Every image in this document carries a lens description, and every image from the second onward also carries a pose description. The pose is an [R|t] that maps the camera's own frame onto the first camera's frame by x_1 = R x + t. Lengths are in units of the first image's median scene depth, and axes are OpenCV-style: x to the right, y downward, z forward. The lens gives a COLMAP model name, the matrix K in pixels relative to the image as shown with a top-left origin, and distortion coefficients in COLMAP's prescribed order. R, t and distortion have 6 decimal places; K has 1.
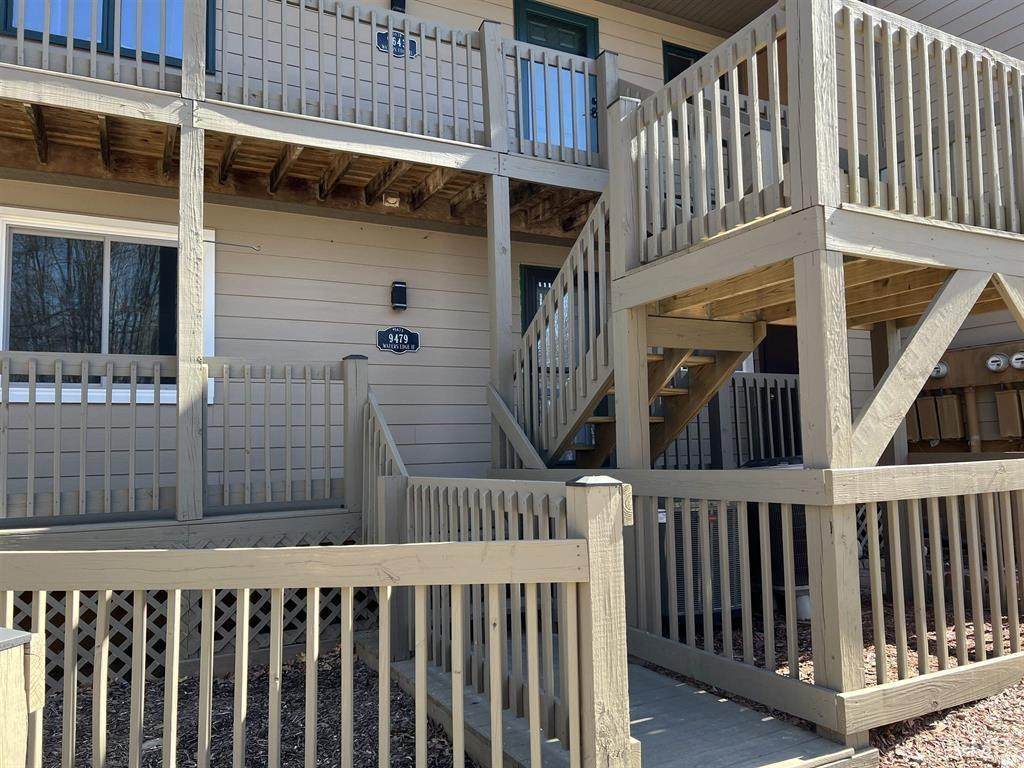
lens RADIAL K [[782.3, 0, 512.2], [0, 782.3, 386.2], [0, 0, 1]] dist [0.001377, 0.000294]
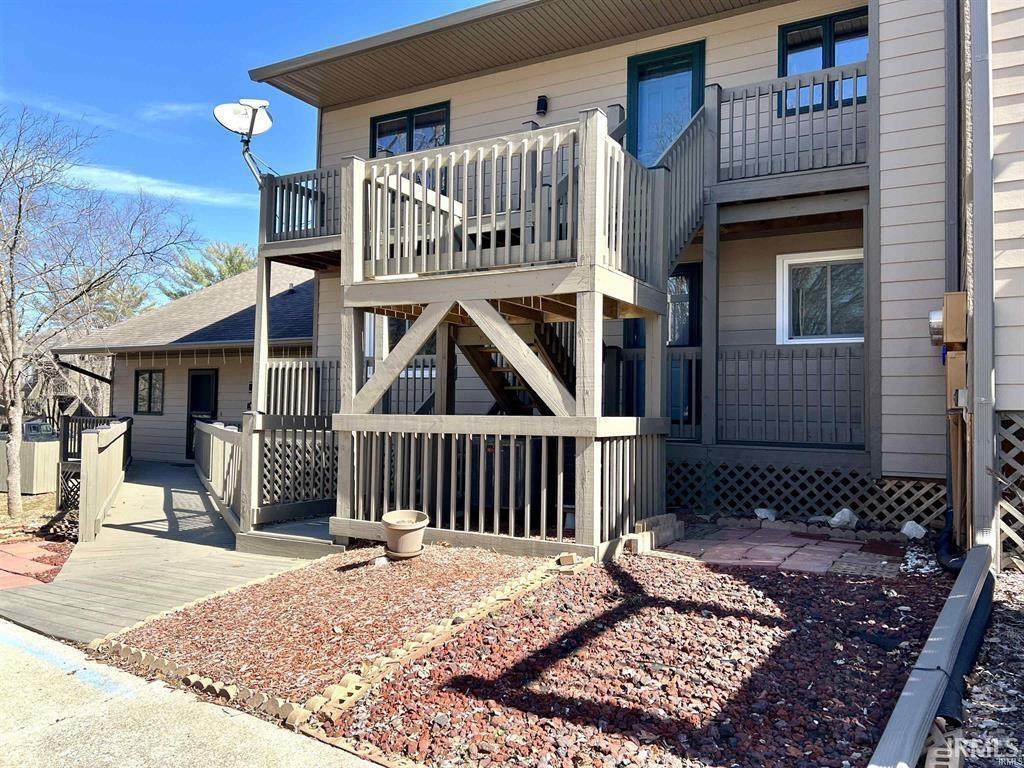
lens RADIAL K [[782.3, 0, 512.7], [0, 782.3, 384.9], [0, 0, 1]] dist [0.001377, 0.000294]
pose [[0.546766, 0.000300, -0.837286, 2.273438], [0.045120, 0.998536, 0.029823, -0.011918], [0.836069, -0.054085, 0.545952, 0.242406]]
